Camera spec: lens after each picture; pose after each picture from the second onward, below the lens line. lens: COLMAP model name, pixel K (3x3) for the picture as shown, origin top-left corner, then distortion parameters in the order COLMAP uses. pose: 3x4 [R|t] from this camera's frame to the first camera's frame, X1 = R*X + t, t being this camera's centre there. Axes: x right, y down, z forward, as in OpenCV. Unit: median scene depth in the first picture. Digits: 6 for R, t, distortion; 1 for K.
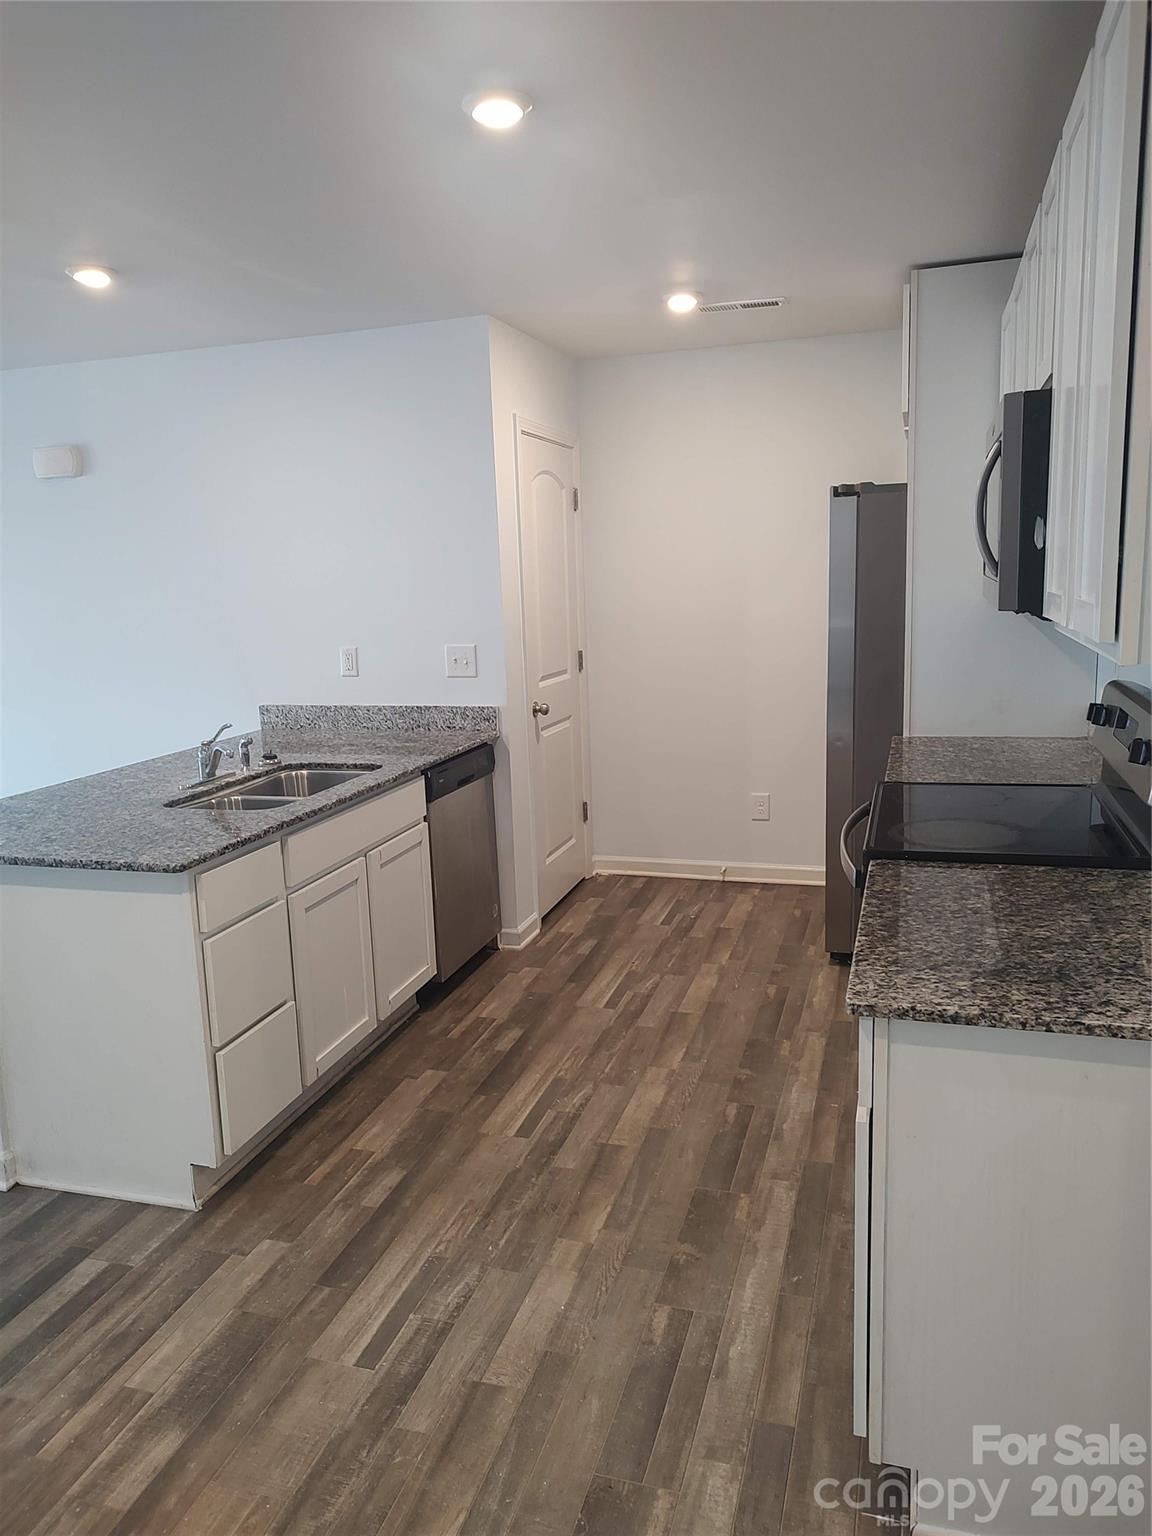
lens RADIAL K [[1089.8, 0, 567.7], [0, 1089.8, 760.2], [0, 0, 1]] dist [0.019612, -0.002248]
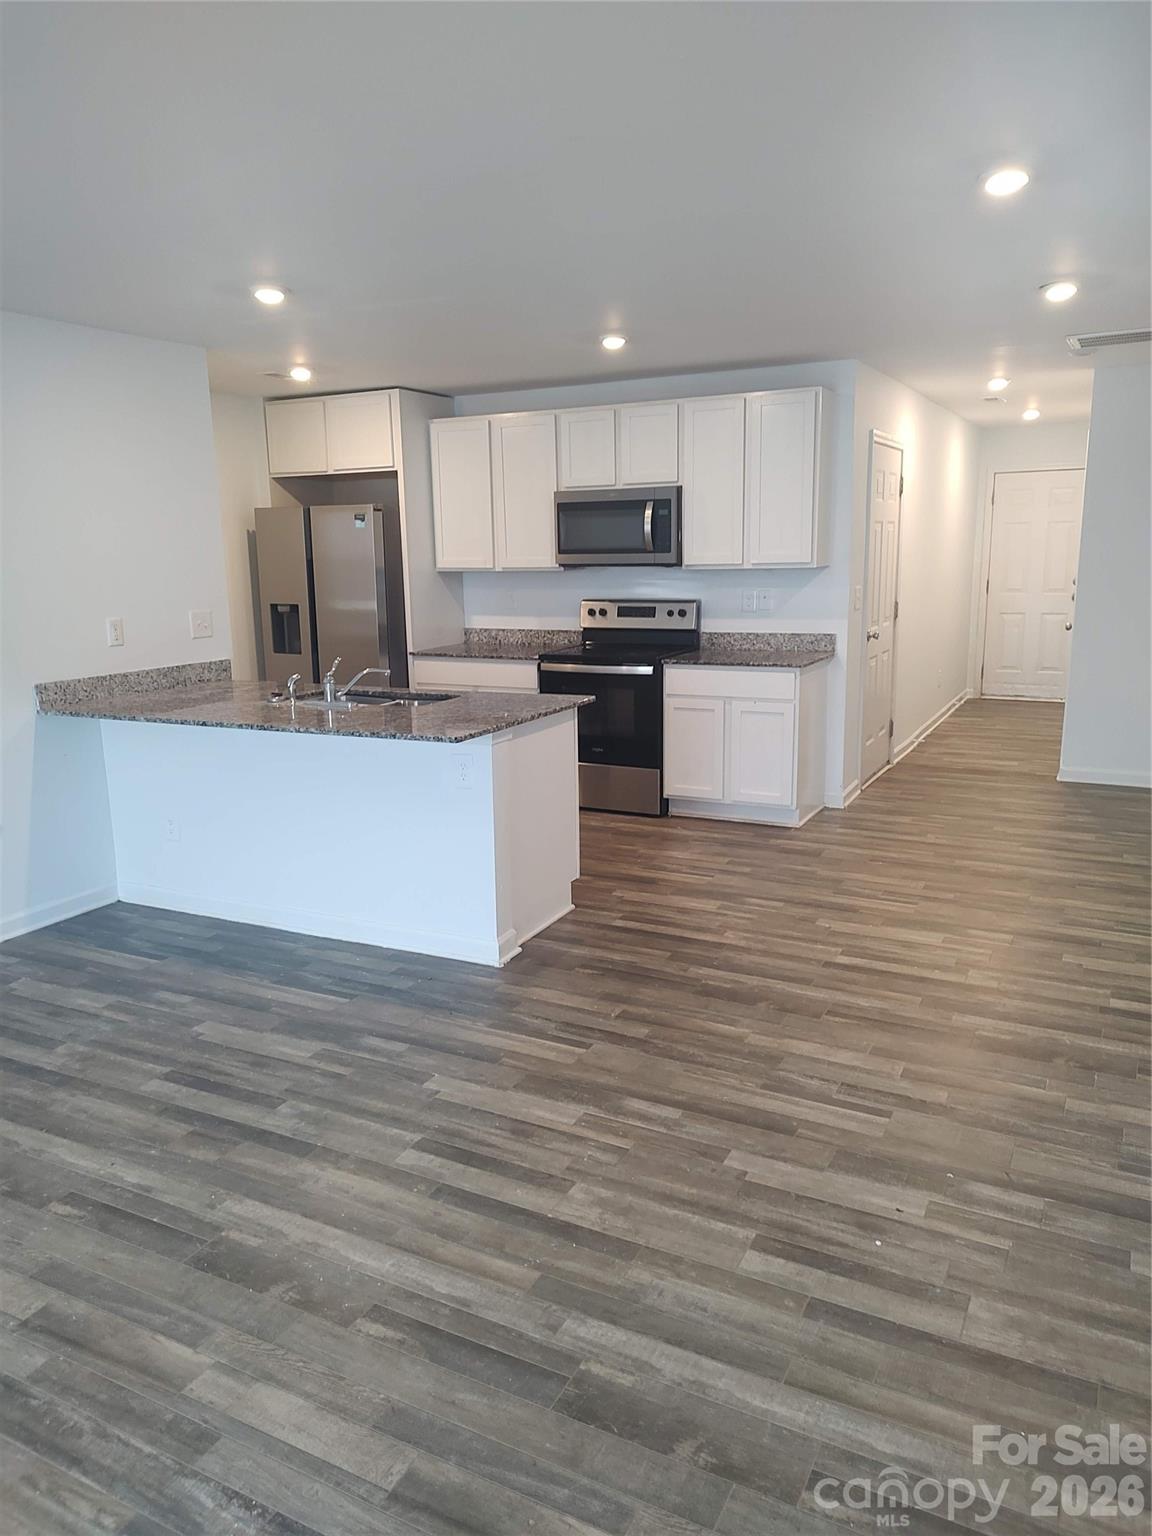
lens RADIAL K [[1089.8, 0, 577.6], [0, 1089.8, 761.4], [0, 0, 1]] dist [0.019612, -0.002248]
pose [[0.177117, -0.161408, 0.970864, -0.958375], [0.180482, 0.975058, 0.129180, -0.019029], [-0.967500, 0.152343, 0.201831, 0.294811]]
